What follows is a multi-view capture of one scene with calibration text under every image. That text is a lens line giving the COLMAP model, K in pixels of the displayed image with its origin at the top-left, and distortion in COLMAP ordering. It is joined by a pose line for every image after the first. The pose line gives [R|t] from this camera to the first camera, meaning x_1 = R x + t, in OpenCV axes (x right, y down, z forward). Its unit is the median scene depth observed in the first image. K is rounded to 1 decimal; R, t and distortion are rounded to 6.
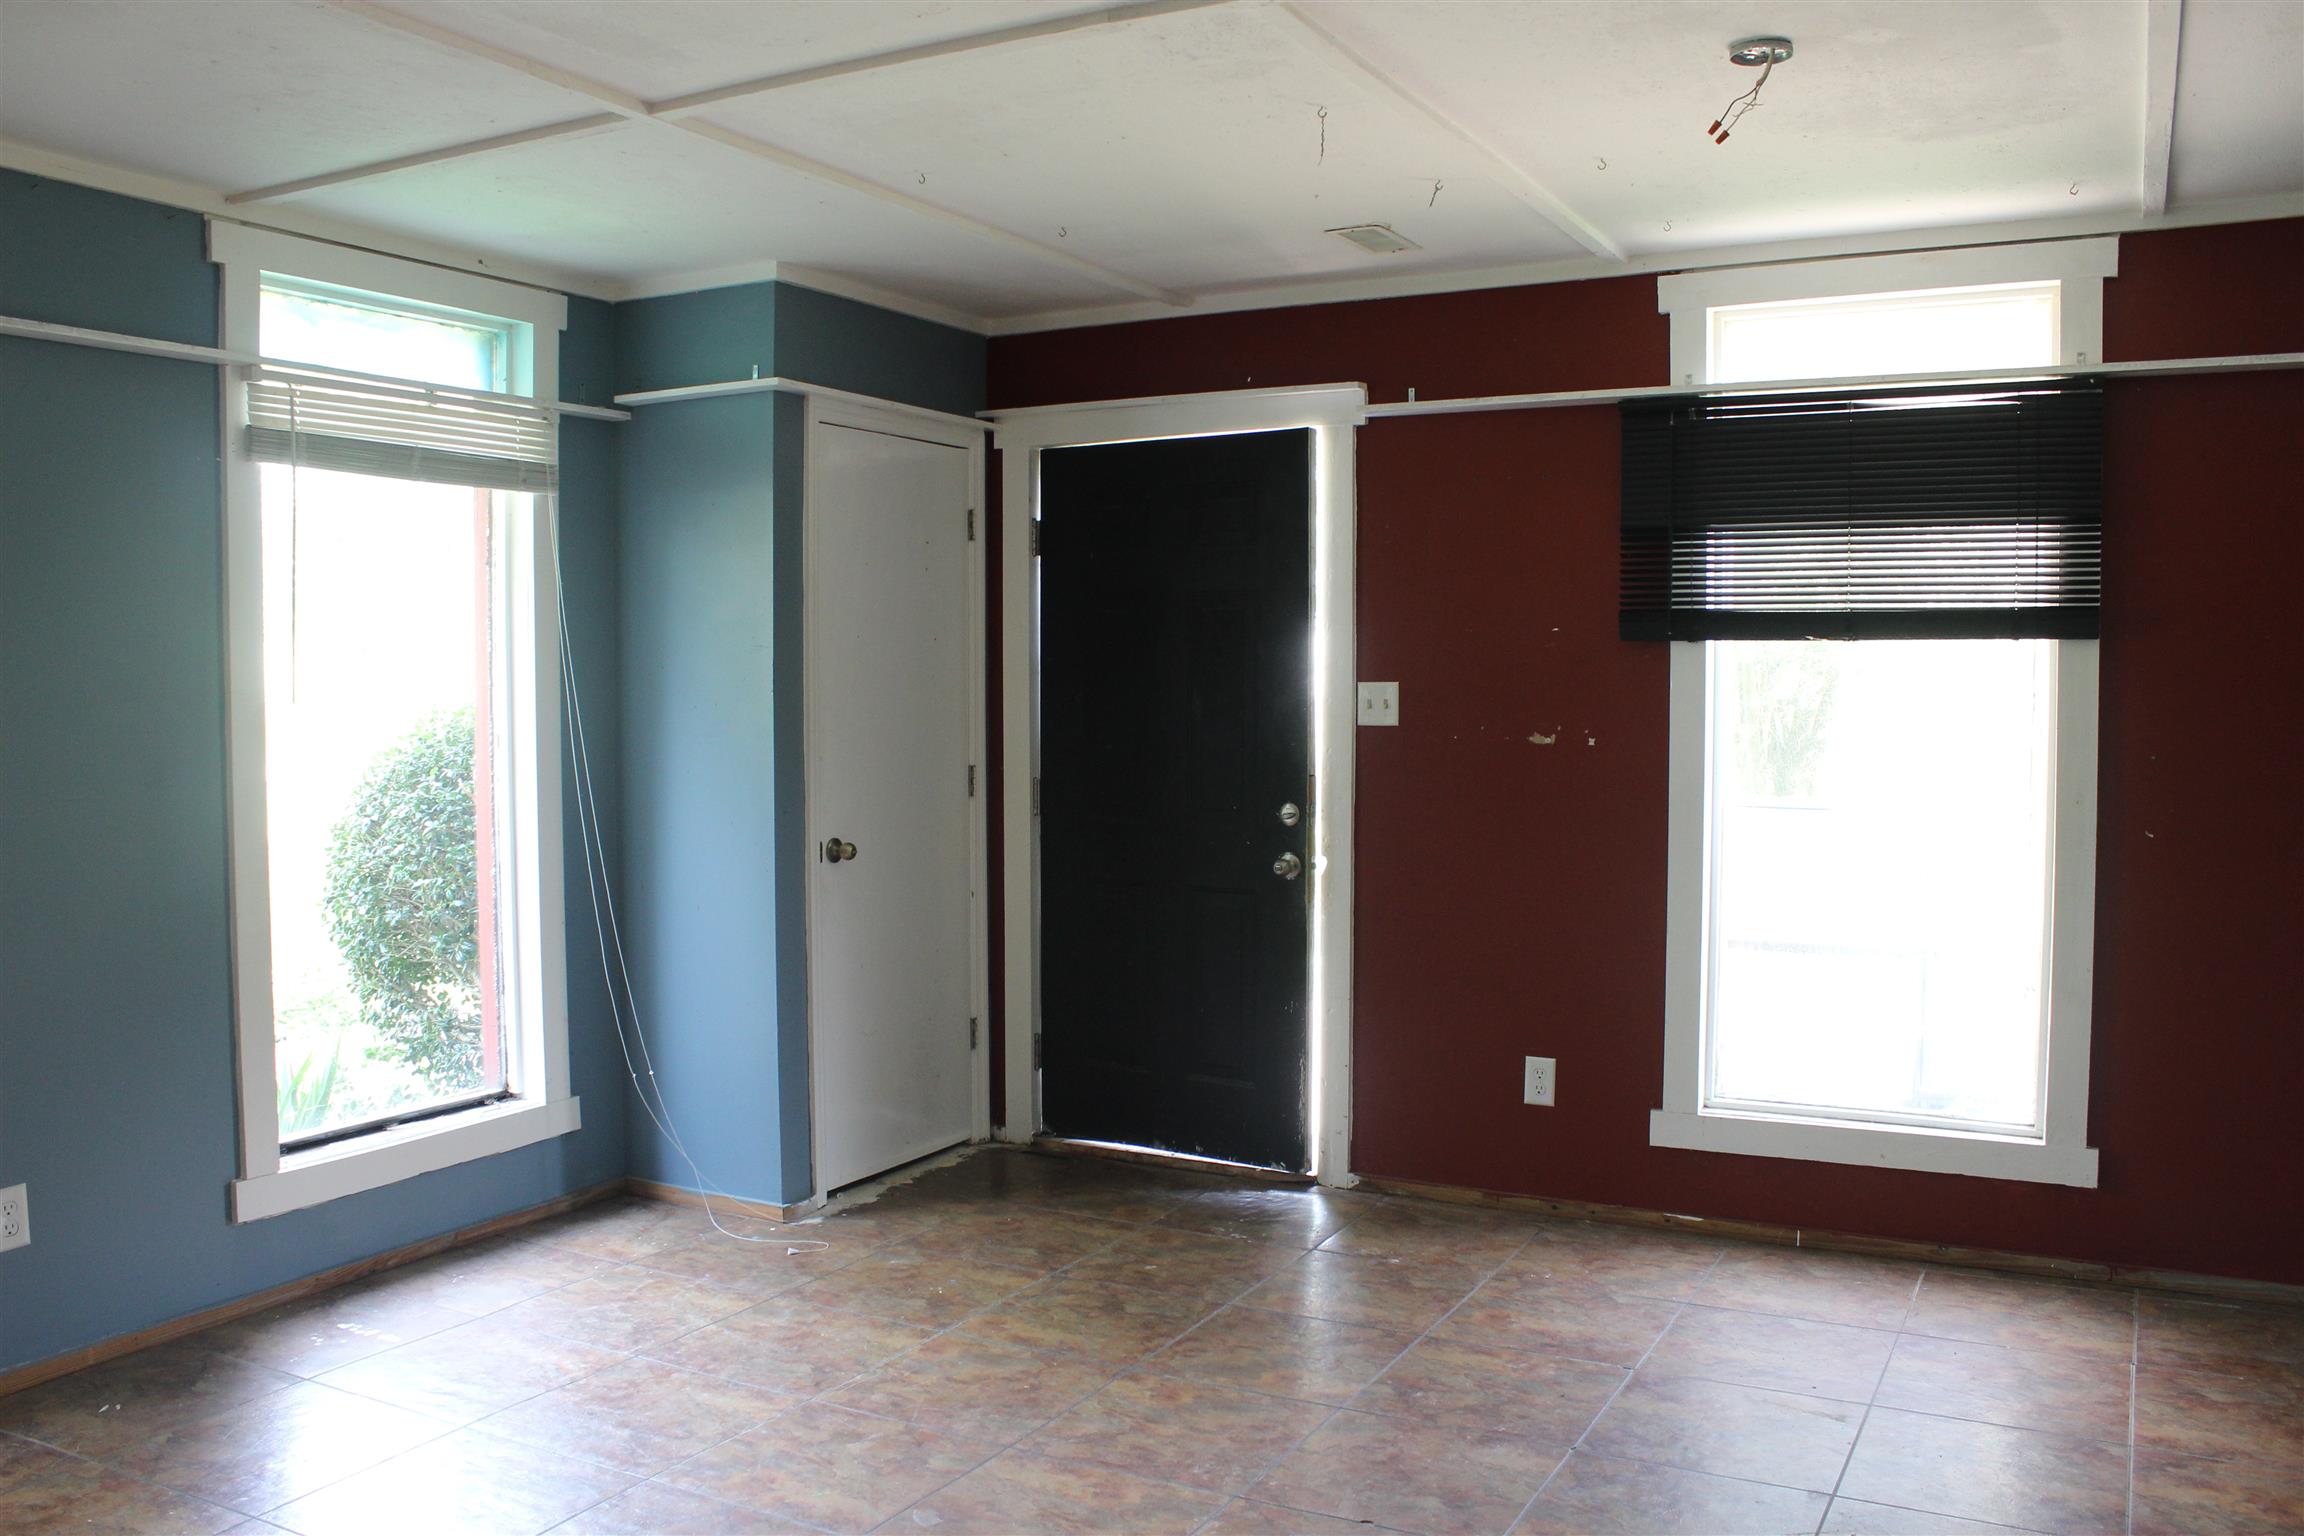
lens RADIAL K [[2047.6, 0, 1152.0], [0, 2047.6, 768.0], [0, 0, 1]] dist [0.005448, 0.007398]
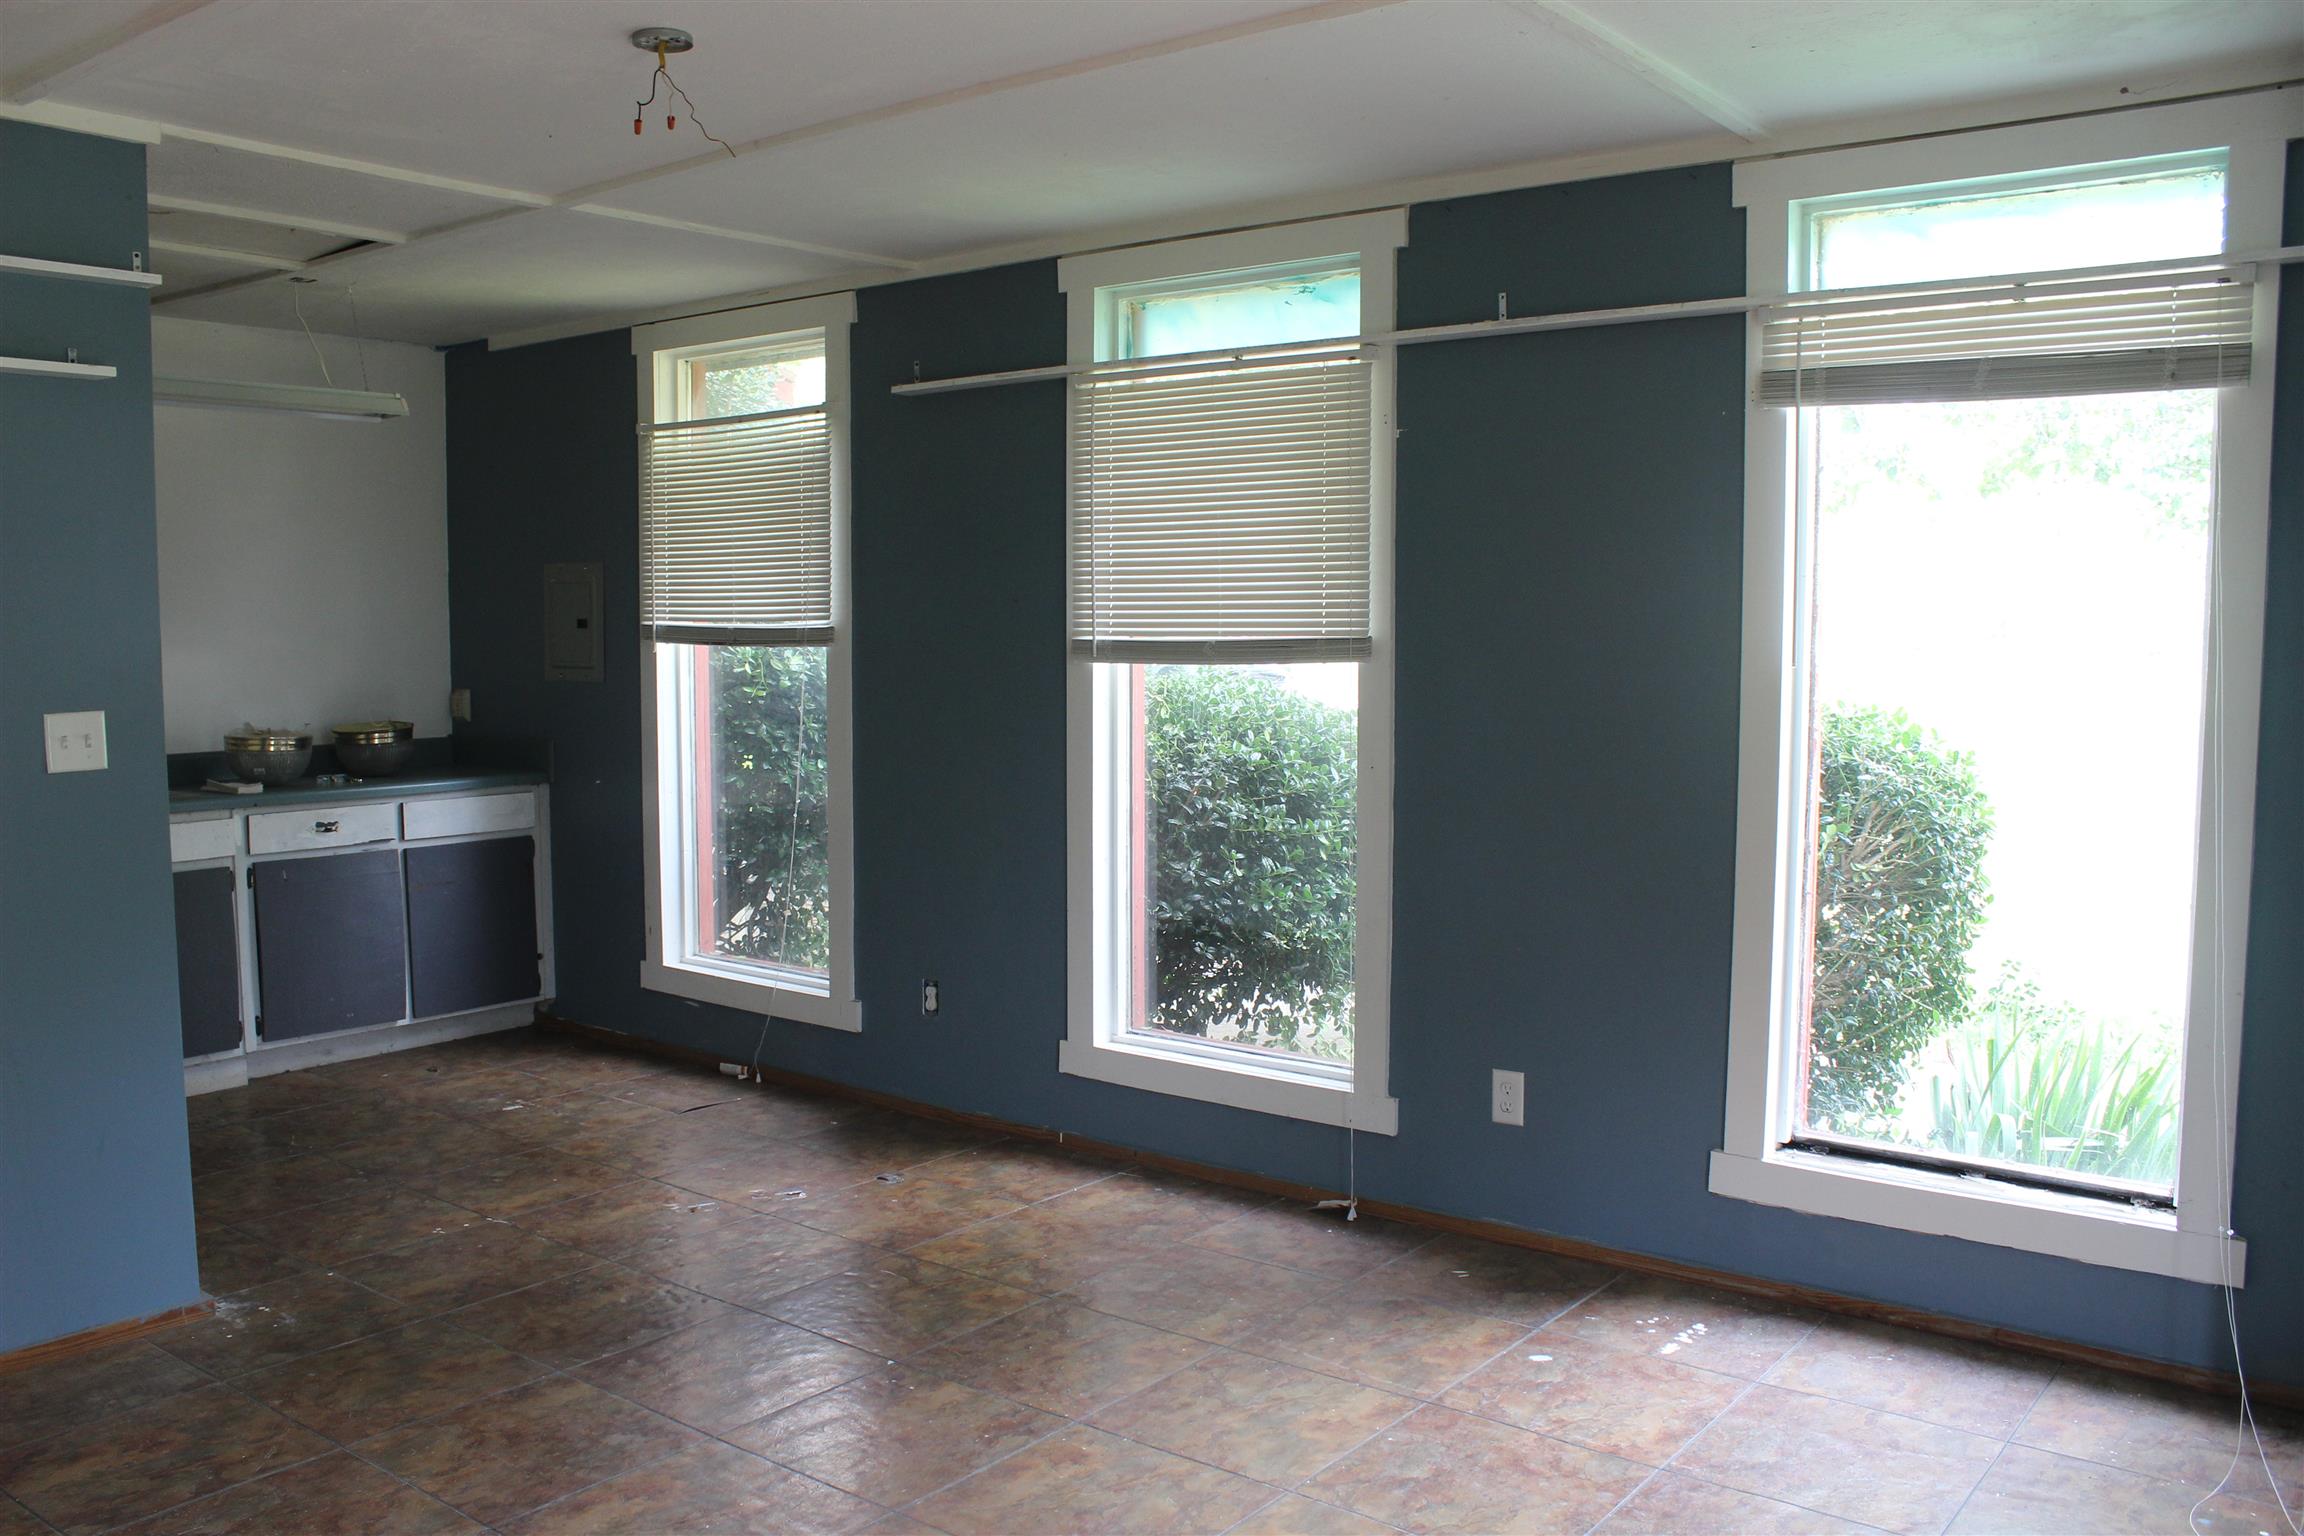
lens RADIAL K [[1945.7, 0, 1152.0], [0, 1945.7, 814.9], [0, 0, 1]] dist [-0.016332, -0.008880]
pose [[-0.130818, 0.100119, -0.986338, 0.487249], [-0.056413, 0.992524, 0.108229, -0.043781], [0.989800, 0.069800, -0.124192, 0.826999]]
